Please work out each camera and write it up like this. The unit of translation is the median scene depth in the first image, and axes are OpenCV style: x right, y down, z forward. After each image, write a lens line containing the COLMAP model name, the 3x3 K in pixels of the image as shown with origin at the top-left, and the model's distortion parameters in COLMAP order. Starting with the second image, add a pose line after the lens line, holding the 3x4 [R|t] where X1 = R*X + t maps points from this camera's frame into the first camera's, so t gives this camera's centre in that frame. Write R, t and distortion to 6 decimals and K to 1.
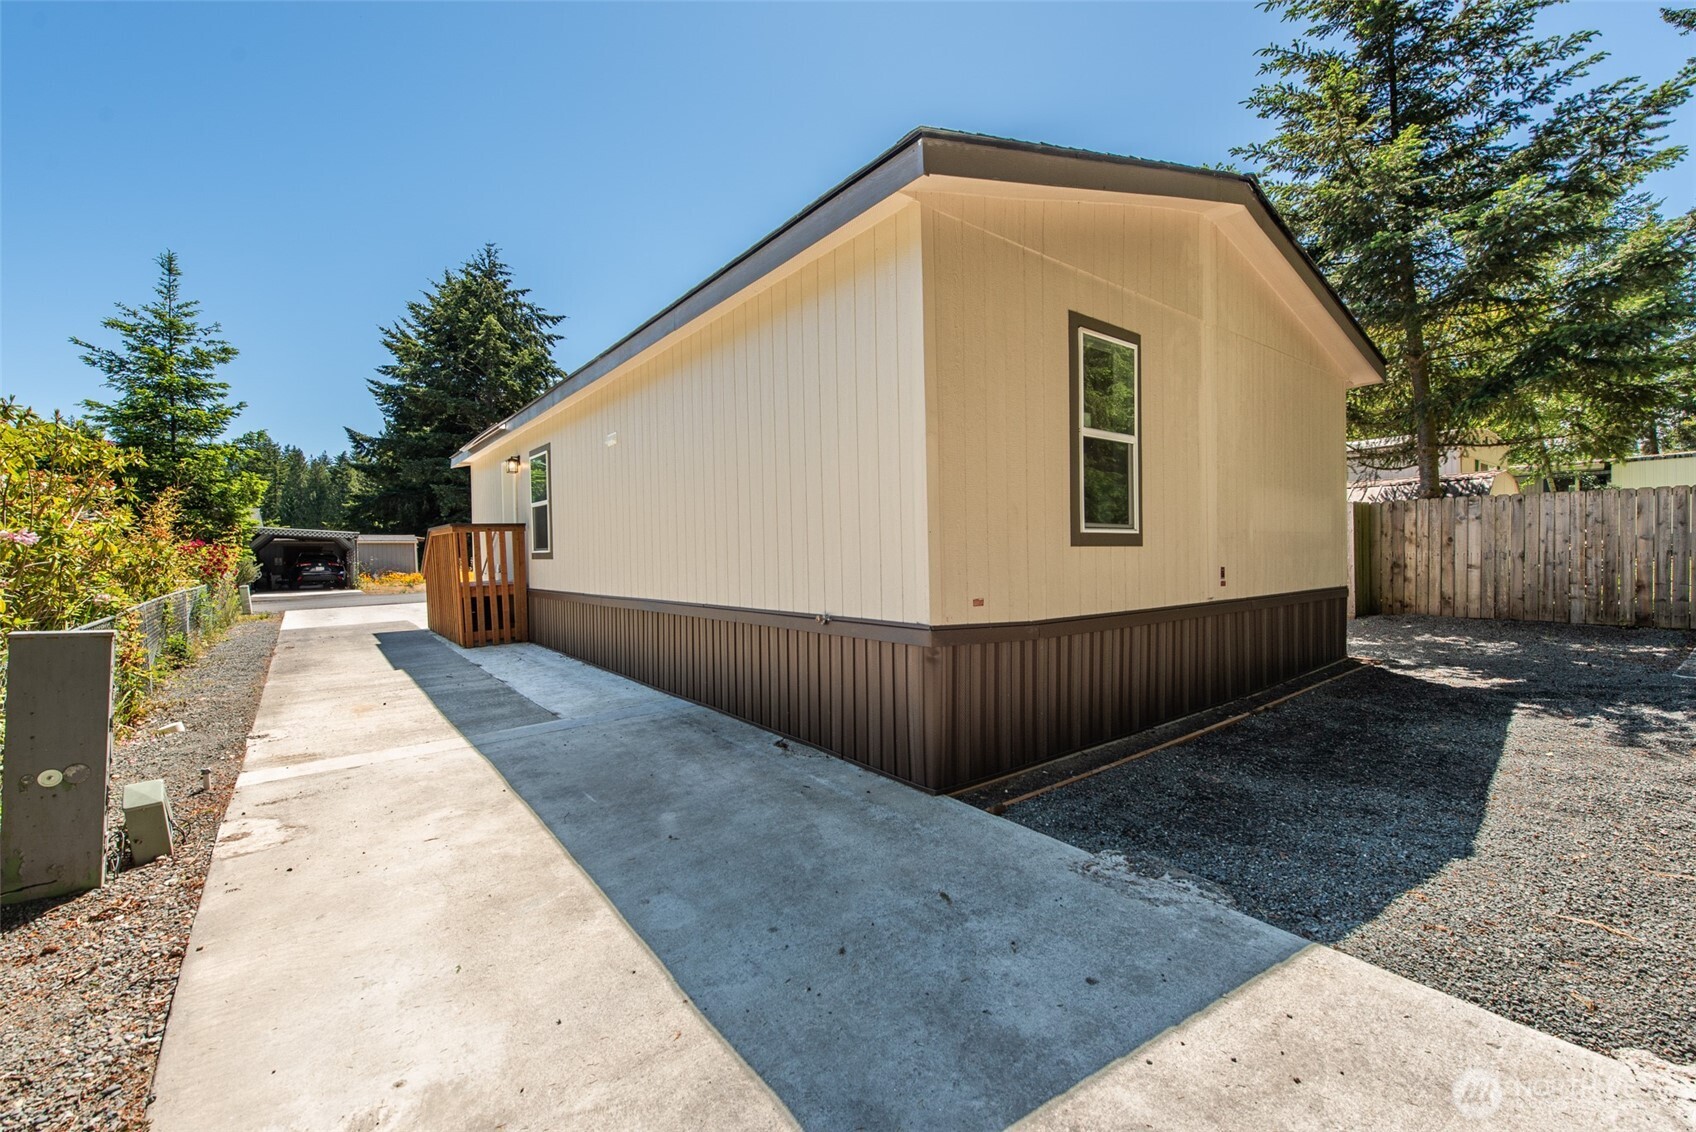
lens RADIAL K [[689.5, 0, 854.6], [0, 689.5, 578.2], [0, 0, 1]] dist [0.003424, -0.000150]
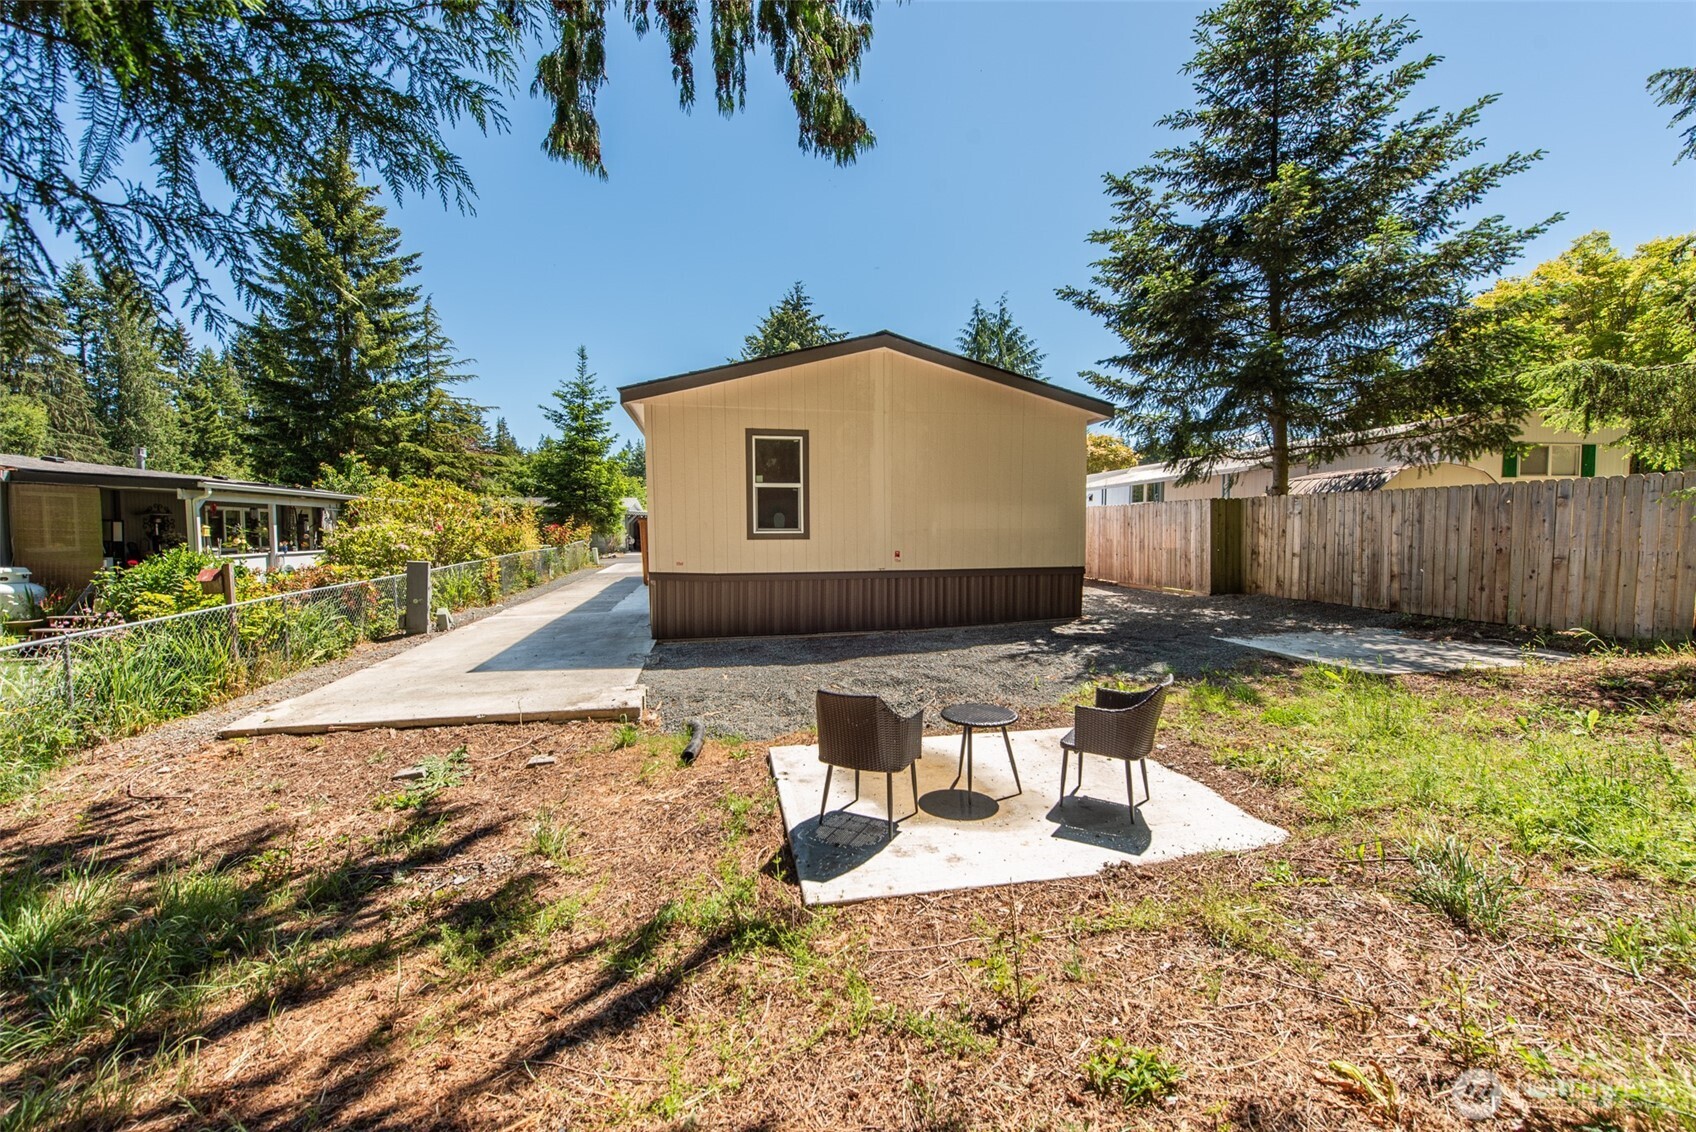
lens RADIAL K [[666.7, 0, 849.9], [0, 666.7, 565.3], [0, 0, 1]] dist [0.014085, -0.004216]
pose [[0.891527, 0.031806, -0.451850, 0.323472], [-0.021084, 0.999364, 0.028746, -0.007033], [0.452477, -0.016101, 0.891631, -0.146609]]
